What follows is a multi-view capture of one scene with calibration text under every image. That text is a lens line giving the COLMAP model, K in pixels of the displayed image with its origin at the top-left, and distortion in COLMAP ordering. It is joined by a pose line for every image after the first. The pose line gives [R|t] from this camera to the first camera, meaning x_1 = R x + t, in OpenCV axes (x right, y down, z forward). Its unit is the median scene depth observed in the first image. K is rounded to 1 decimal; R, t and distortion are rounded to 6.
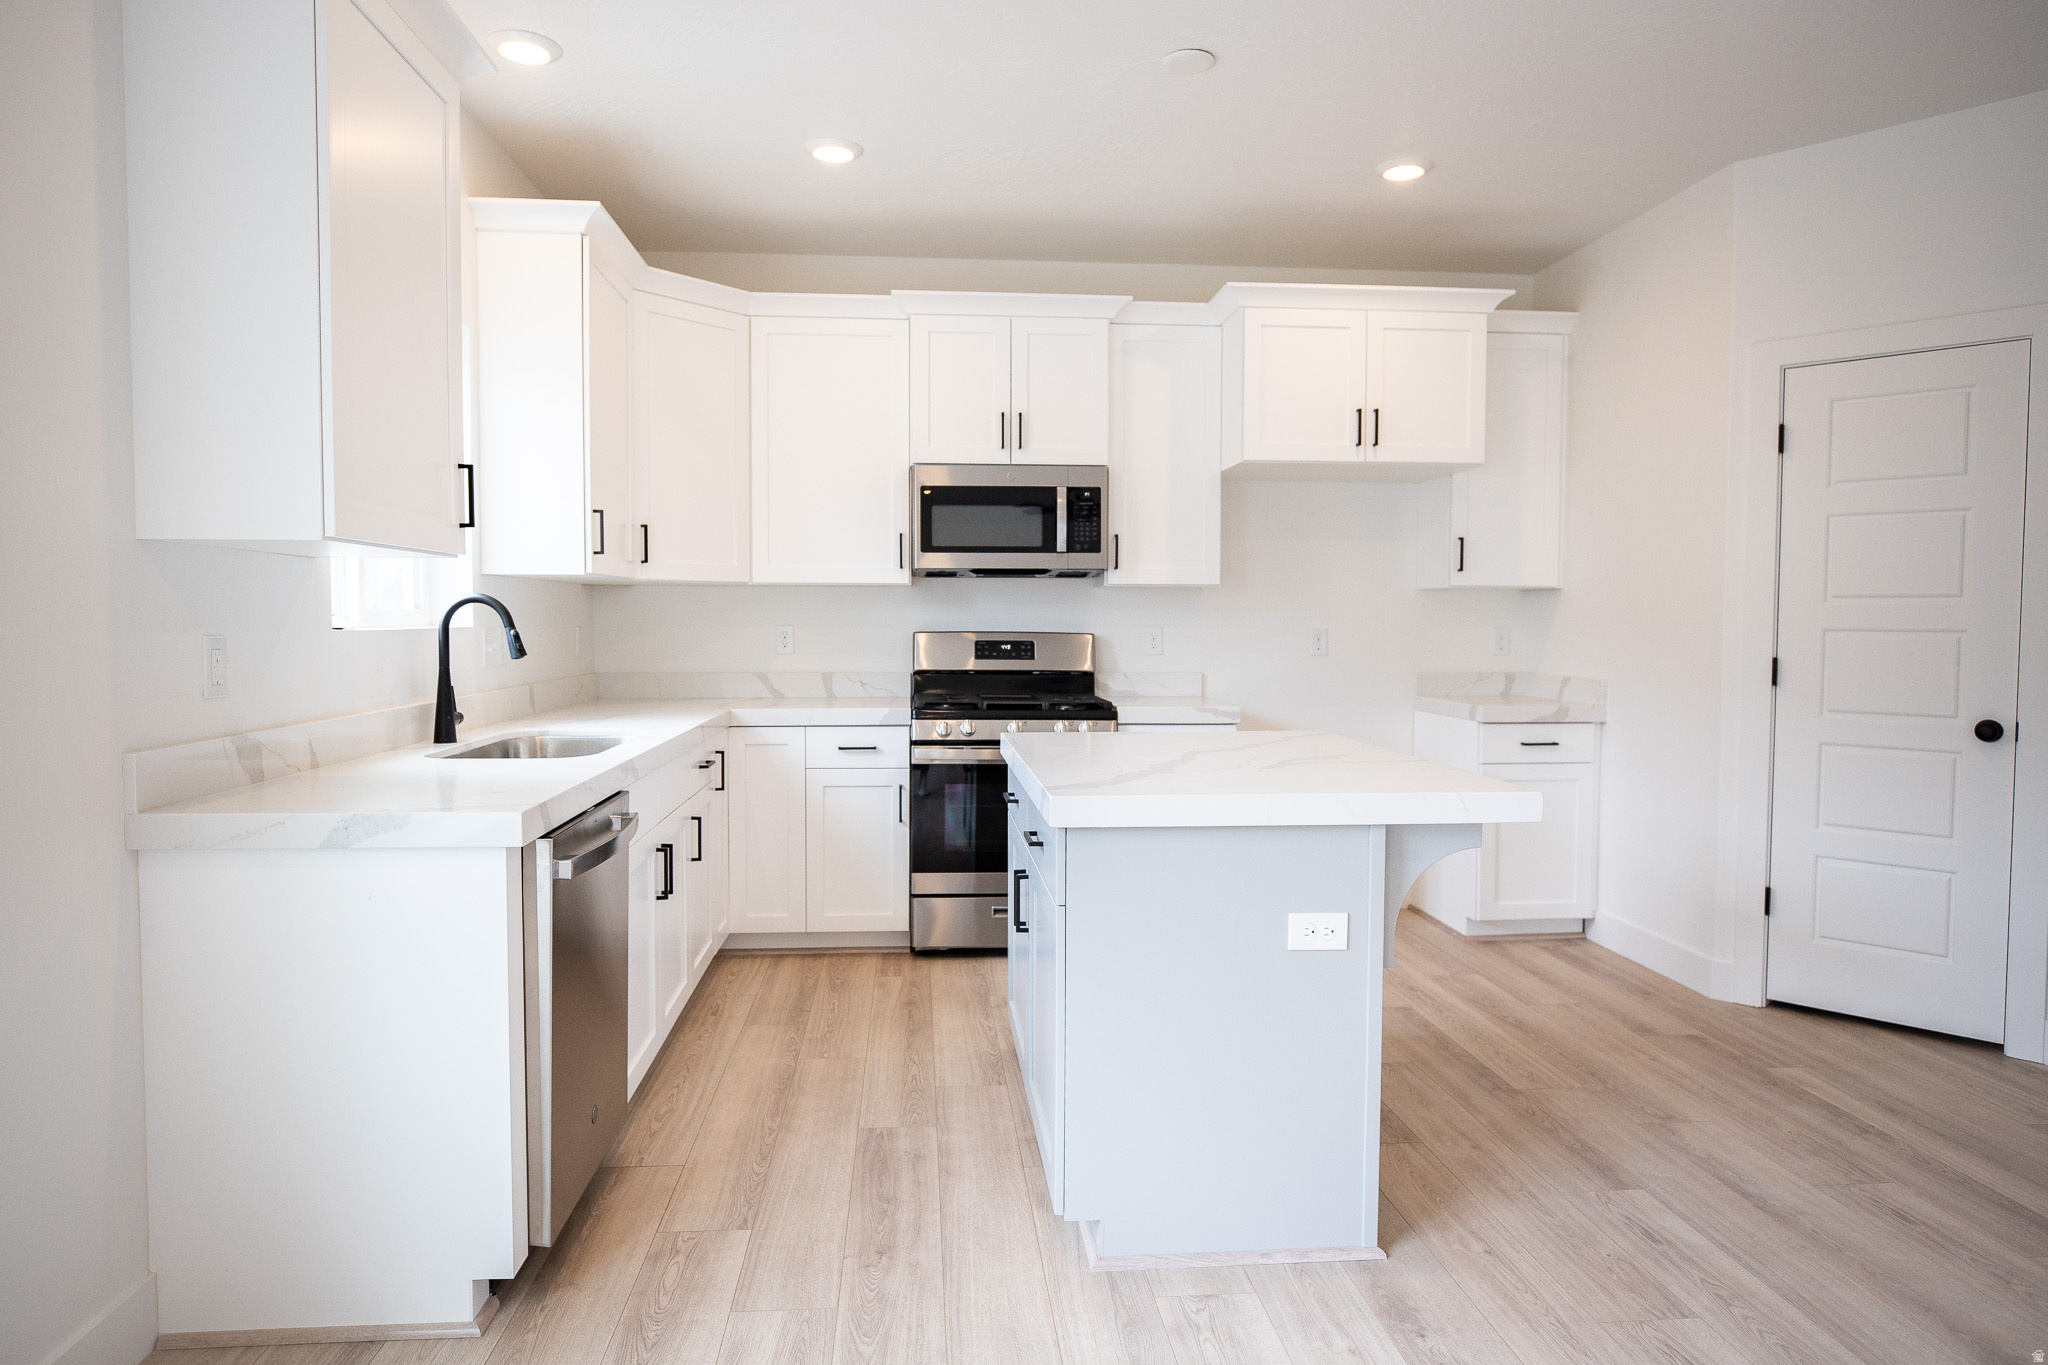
lens RADIAL K [[1239.0, 0, 1015.9], [0, 1239.0, 670.8], [0, 0, 1]] dist [-0.013692, 0.011781]
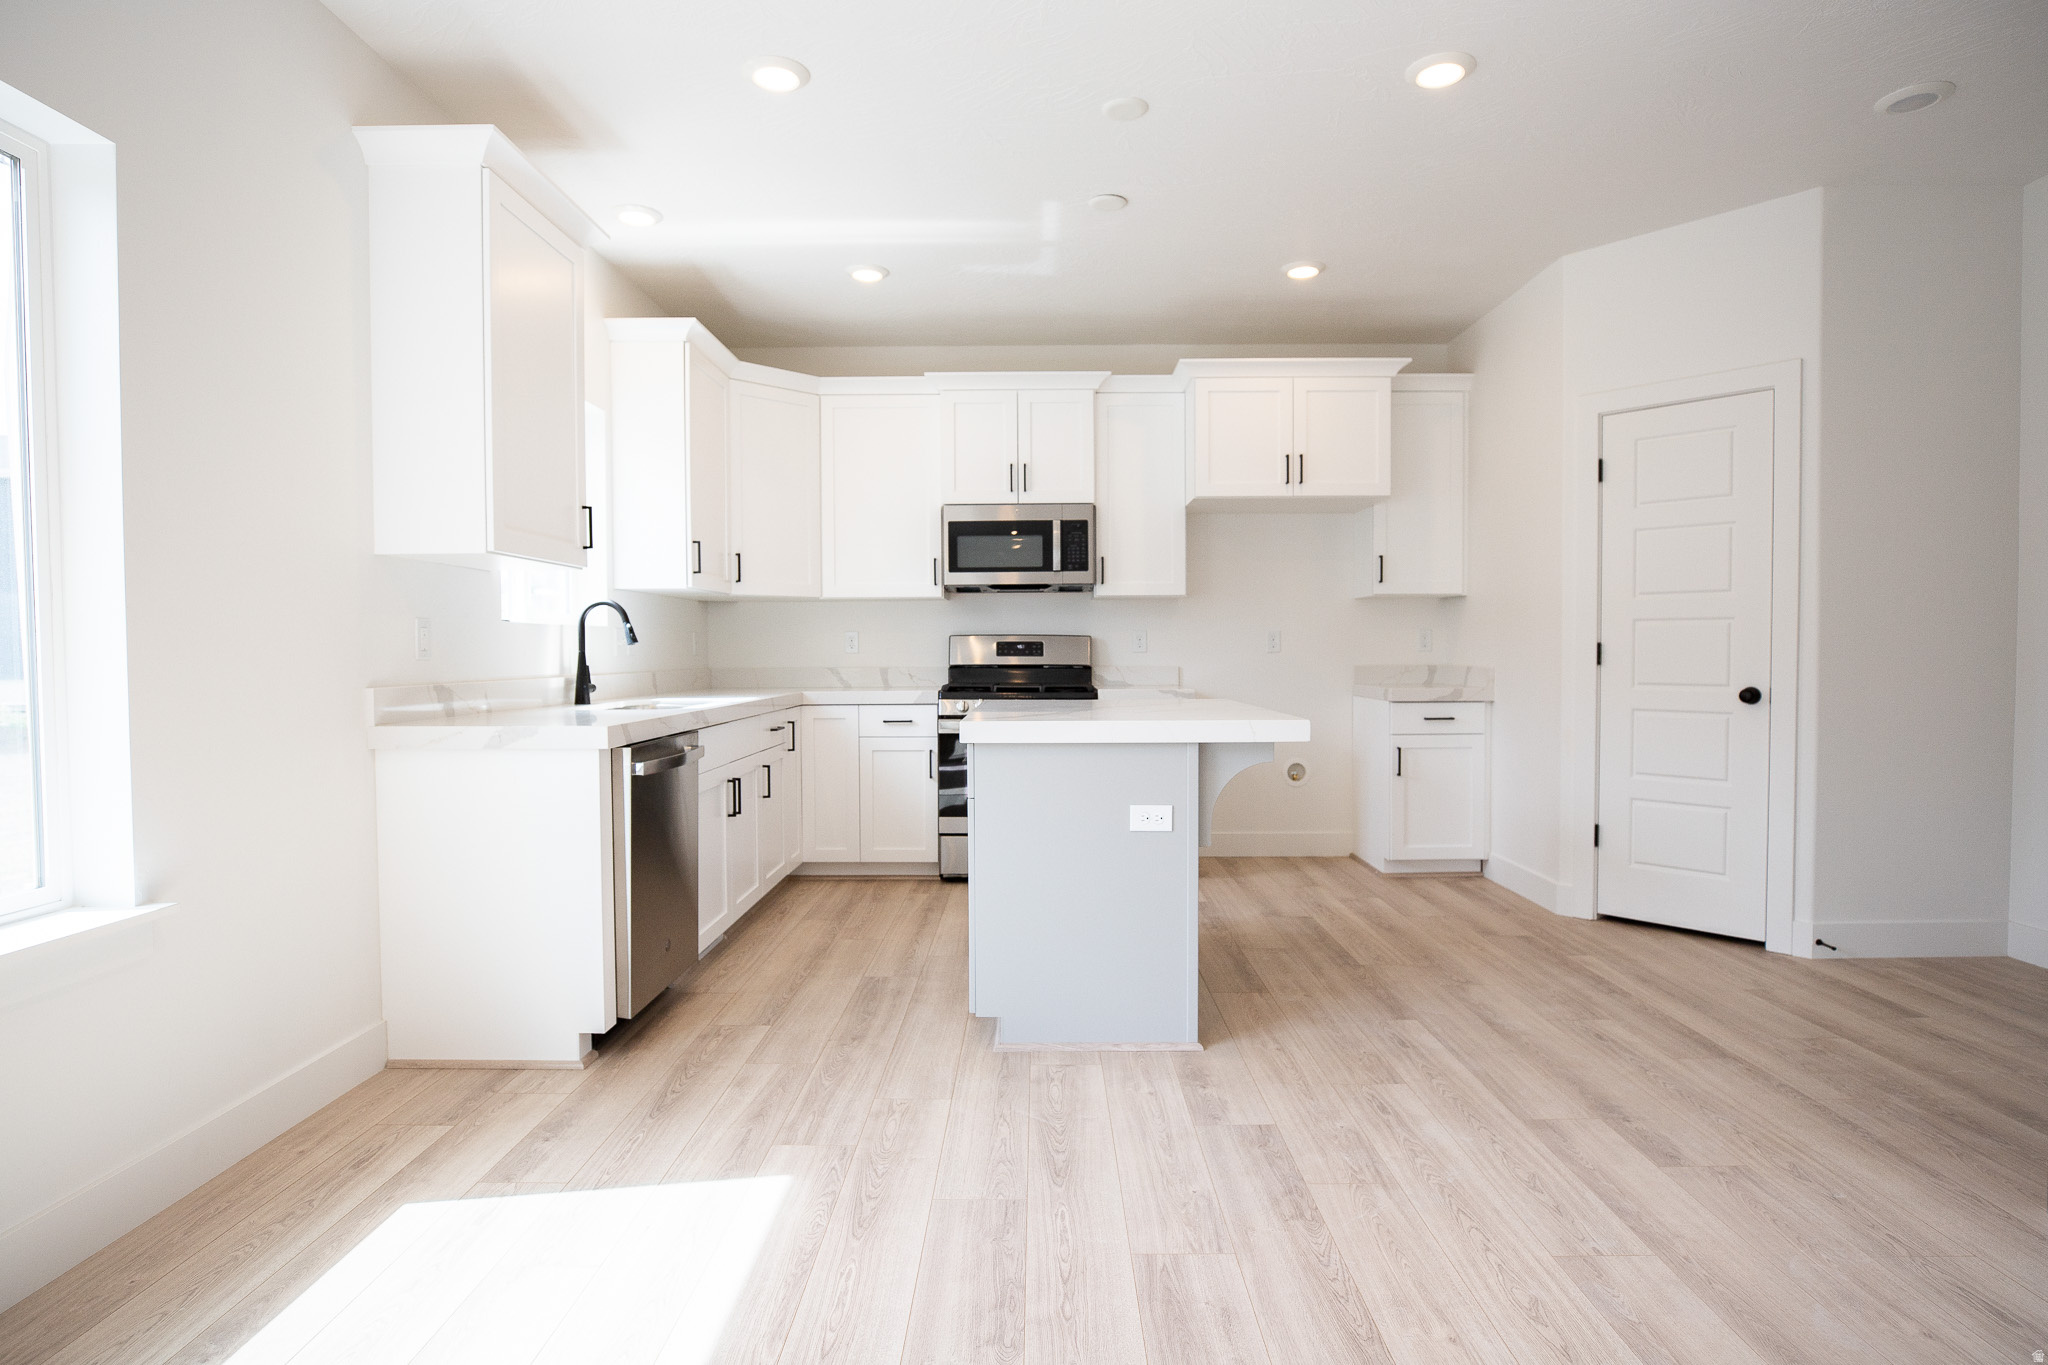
lens RADIAL K [[1103.3, 0, 1033.4], [0, 1103.3, 684.6], [0, 0, 1]] dist [-0.020000, 0.007484]
pose [[0.996176, -0.004971, -0.087230, 0.133244], [0.003996, 0.999928, -0.011349, 0.042367], [0.087280, 0.010957, 0.996124, -0.172239]]
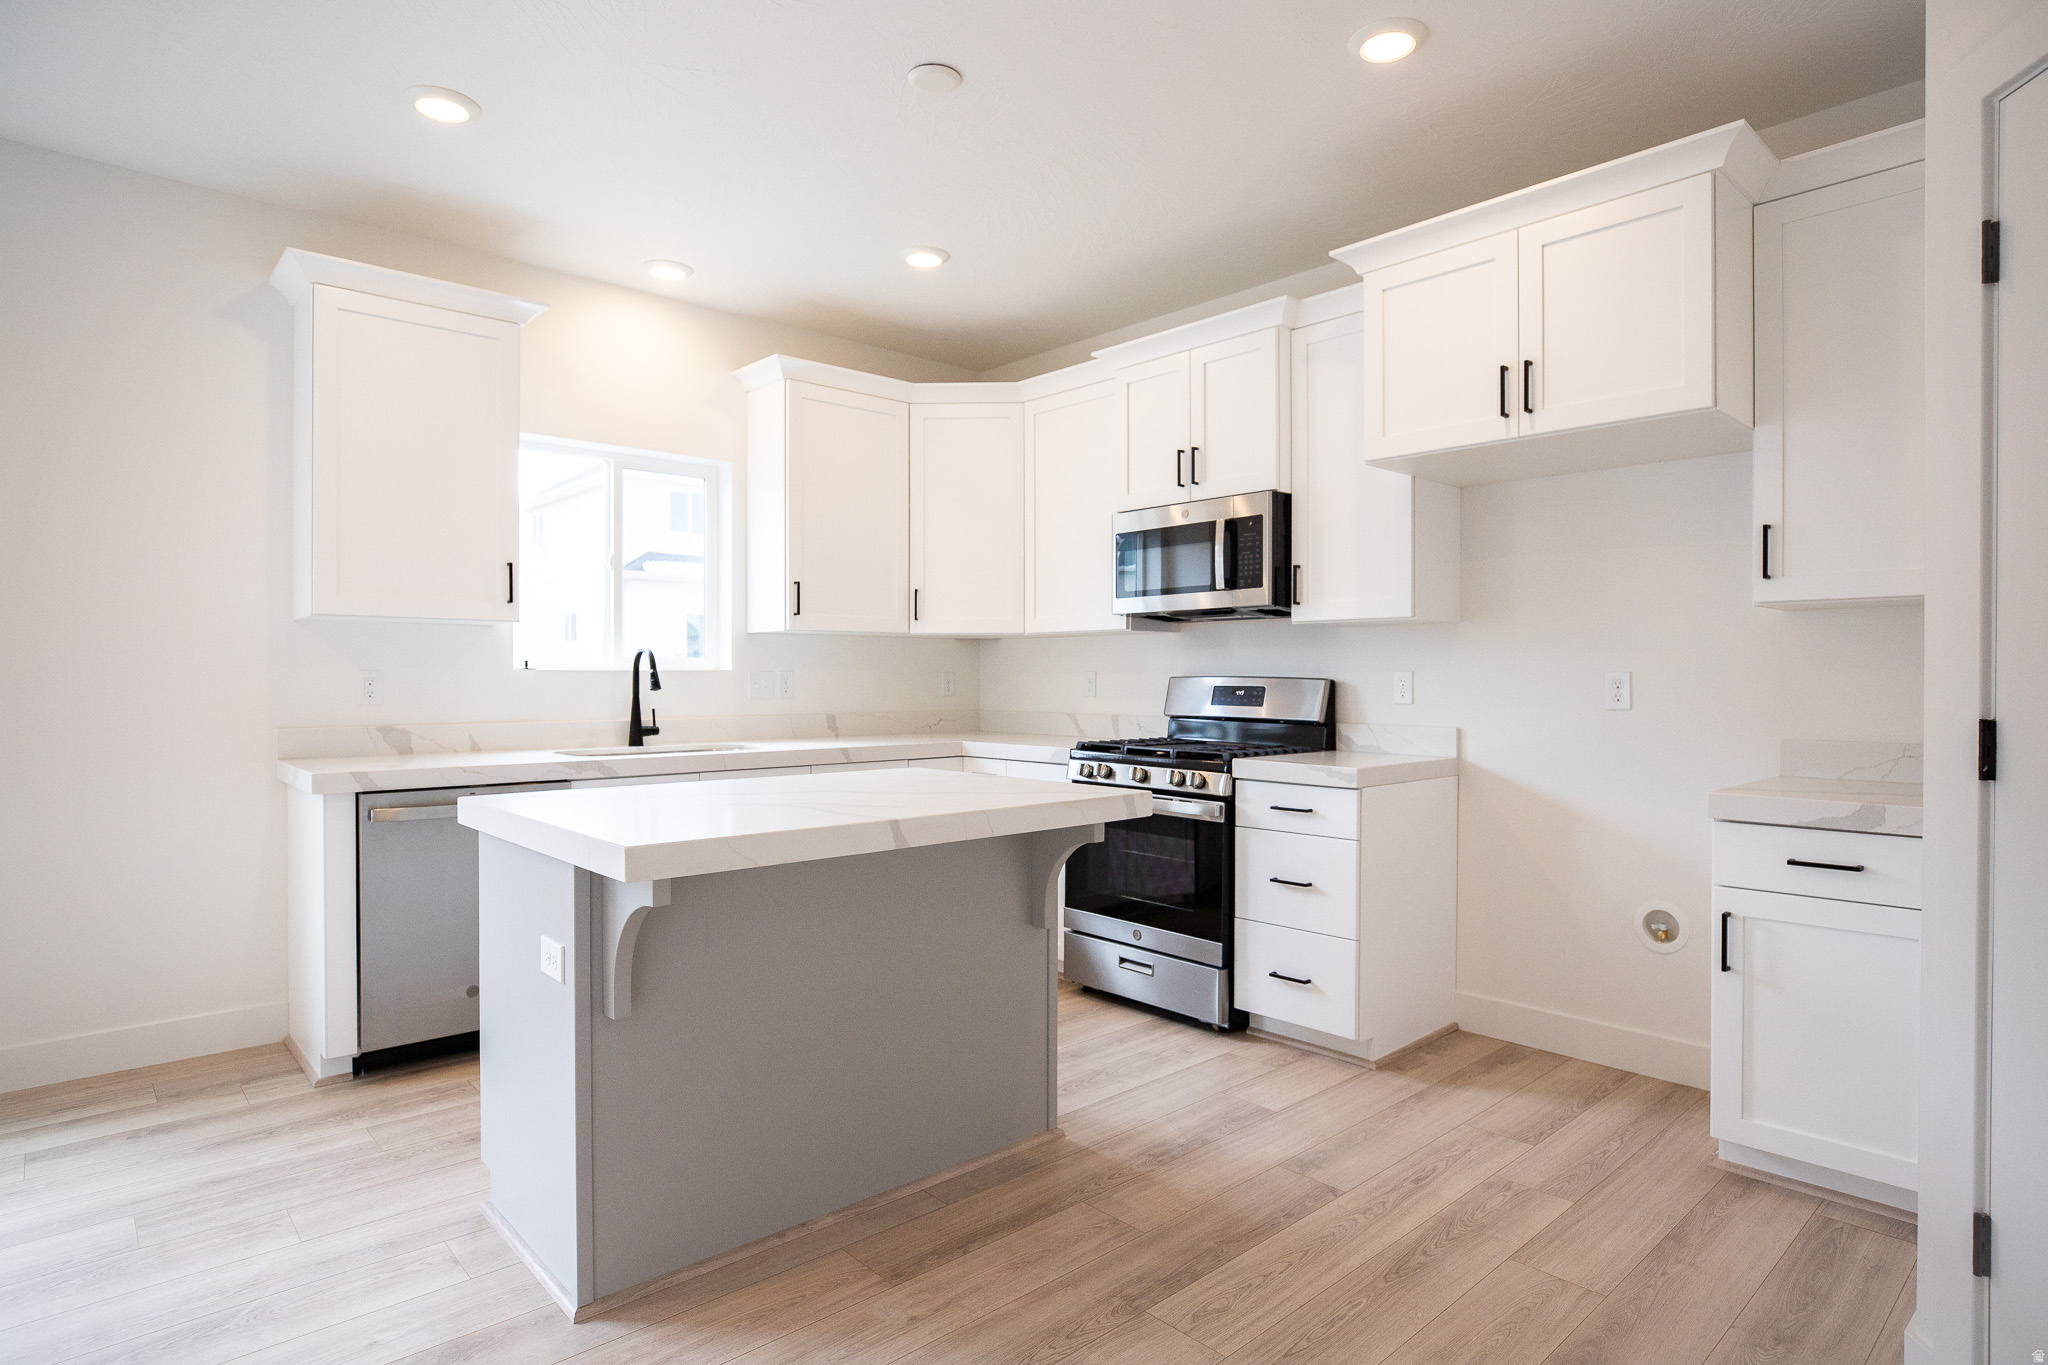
lens RADIAL K [[1103.3, 0, 1016.9], [0, 1103.3, 681.3], [0, 0, 1]] dist [-0.020000, 0.007484]
pose [[0.604107, 0.001135, -0.796902, 0.715869], [-0.032433, 0.999205, -0.023164, -0.003695], [0.796243, 0.039839, 0.603664, 0.455442]]
